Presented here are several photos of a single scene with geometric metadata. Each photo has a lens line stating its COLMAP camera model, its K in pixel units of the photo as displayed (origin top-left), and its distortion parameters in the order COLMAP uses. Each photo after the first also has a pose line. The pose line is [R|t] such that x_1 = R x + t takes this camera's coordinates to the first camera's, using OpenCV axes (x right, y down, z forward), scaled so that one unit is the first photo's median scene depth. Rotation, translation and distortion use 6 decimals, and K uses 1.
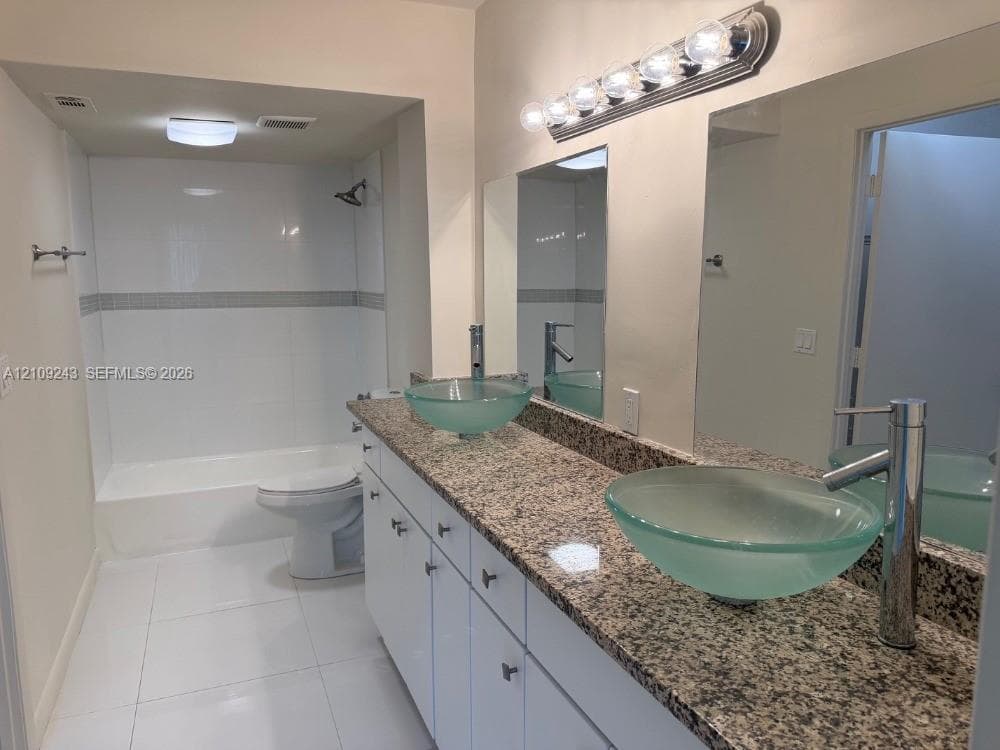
lens RADIAL K [[687.8, 0, 500.0], [0, 687.8, 375.0], [0, 0, 1]] dist [0.054210, -0.040586]
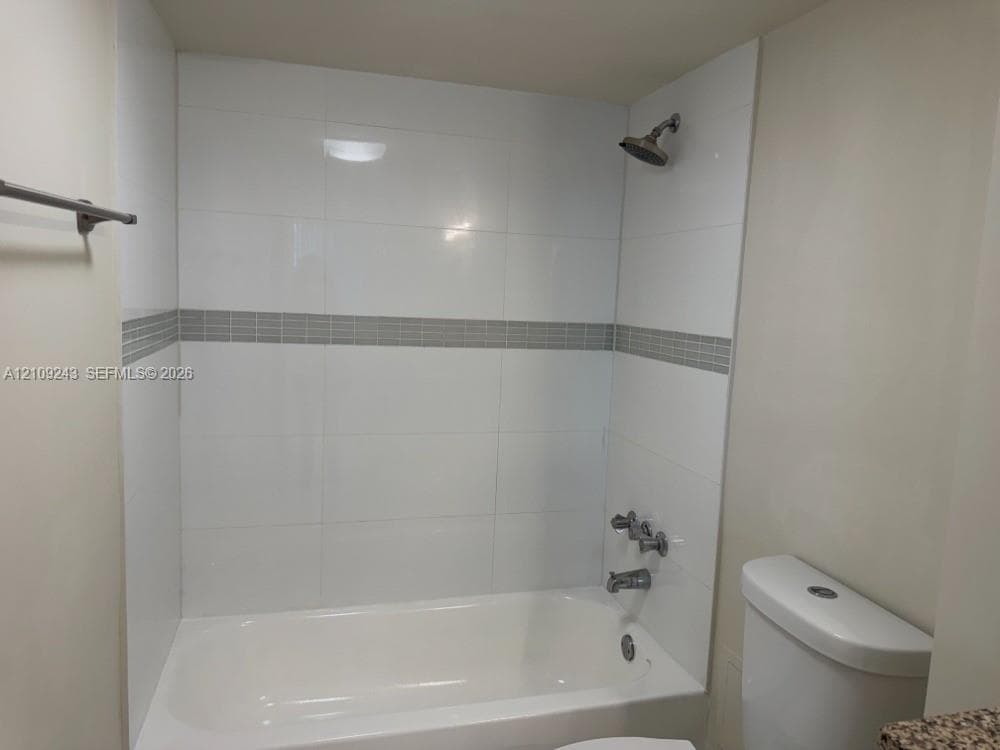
lens RADIAL K [[687.8, 0, 500.0], [0, 687.8, 375.0], [0, 0, 1]] dist [0.054210, -0.040586]
pose [[0.991551, 0.065985, -0.111677, -0.258832], [-0.069219, 0.997280, -0.025333, -0.066346], [0.109701, 0.032849, 0.993422, 0.479736]]
